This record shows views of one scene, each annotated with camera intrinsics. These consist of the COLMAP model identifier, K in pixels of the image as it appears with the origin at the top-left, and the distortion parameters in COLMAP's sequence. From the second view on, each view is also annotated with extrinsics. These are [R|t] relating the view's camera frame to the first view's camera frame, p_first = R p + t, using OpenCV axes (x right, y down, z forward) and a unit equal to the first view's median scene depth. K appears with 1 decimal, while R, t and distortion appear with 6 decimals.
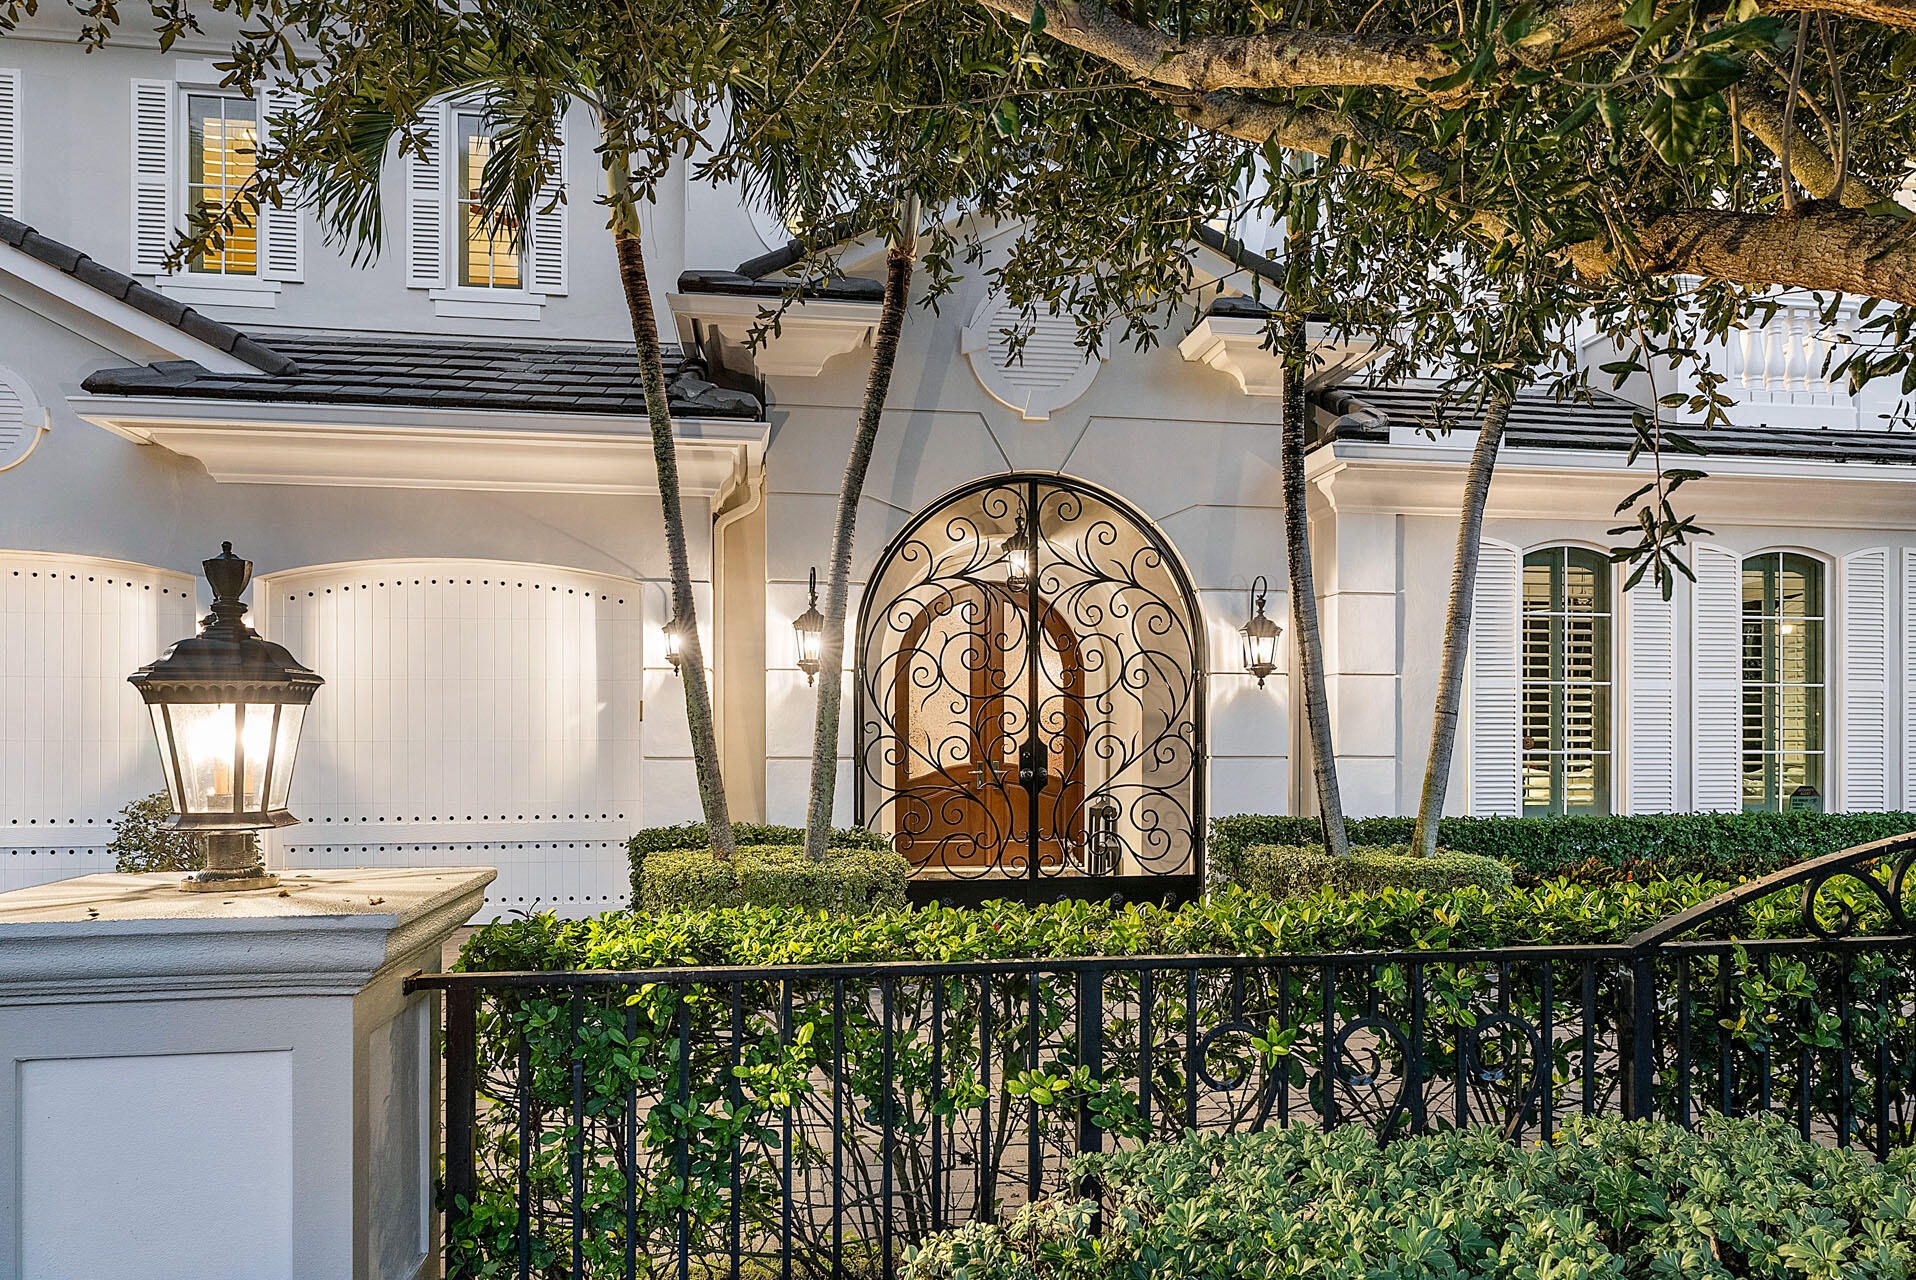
lens RADIAL K [[1305.7, 0, 959.8], [0, 1305.7, 644.0], [0, 0, 1]] dist [-0.047251, -0.000832]
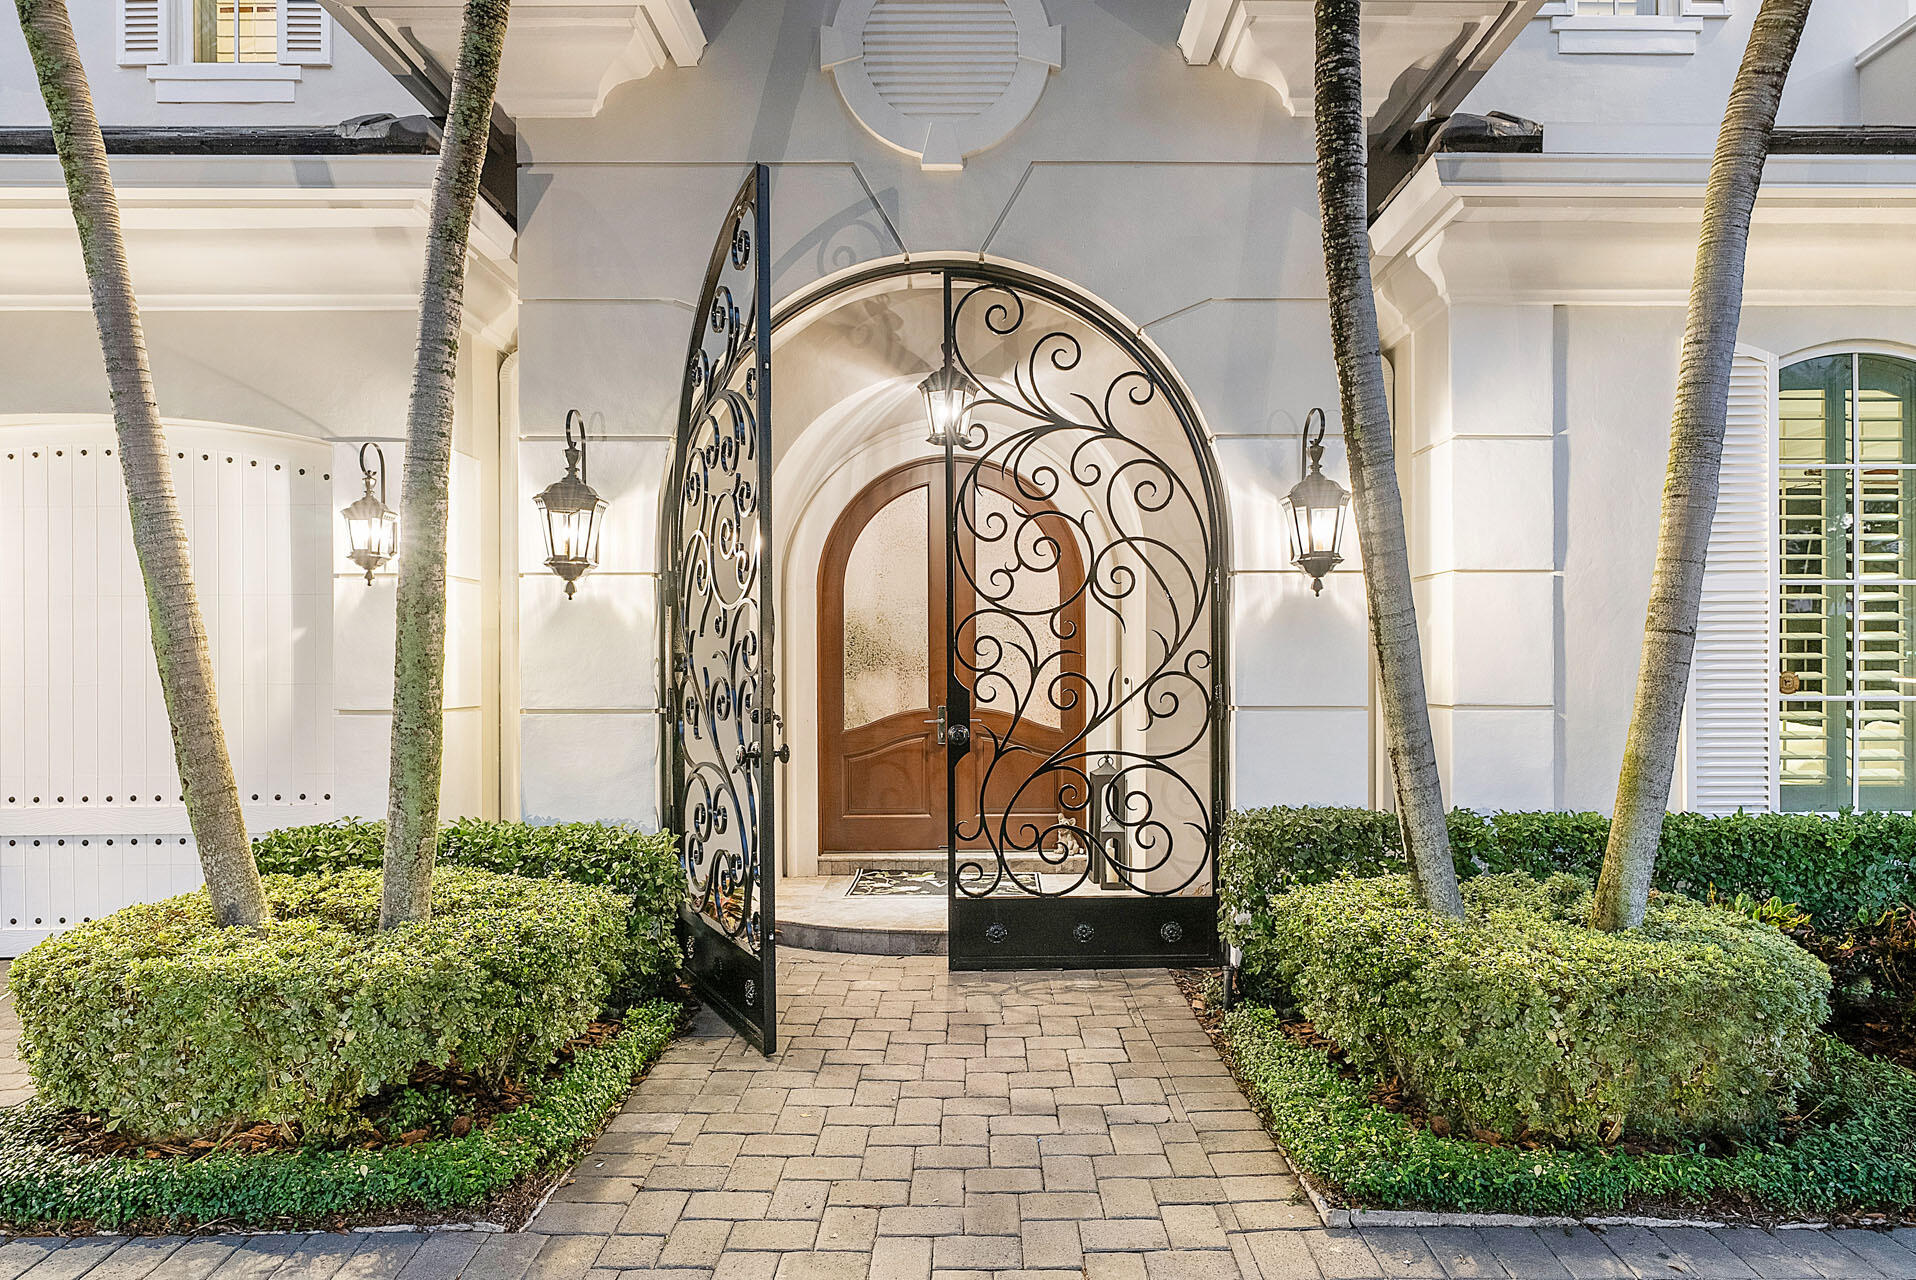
lens RADIAL K [[1149.1, 0, 966.3], [0, 1149.1, 608.5], [0, 0, 1]] dist [-0.019383, 0.000680]
pose [[0.990172, -0.011338, -0.139392, 0.141588], [0.014752, 0.999615, 0.023482, 0.025167], [0.139072, -0.025308, 0.989959, 0.443012]]
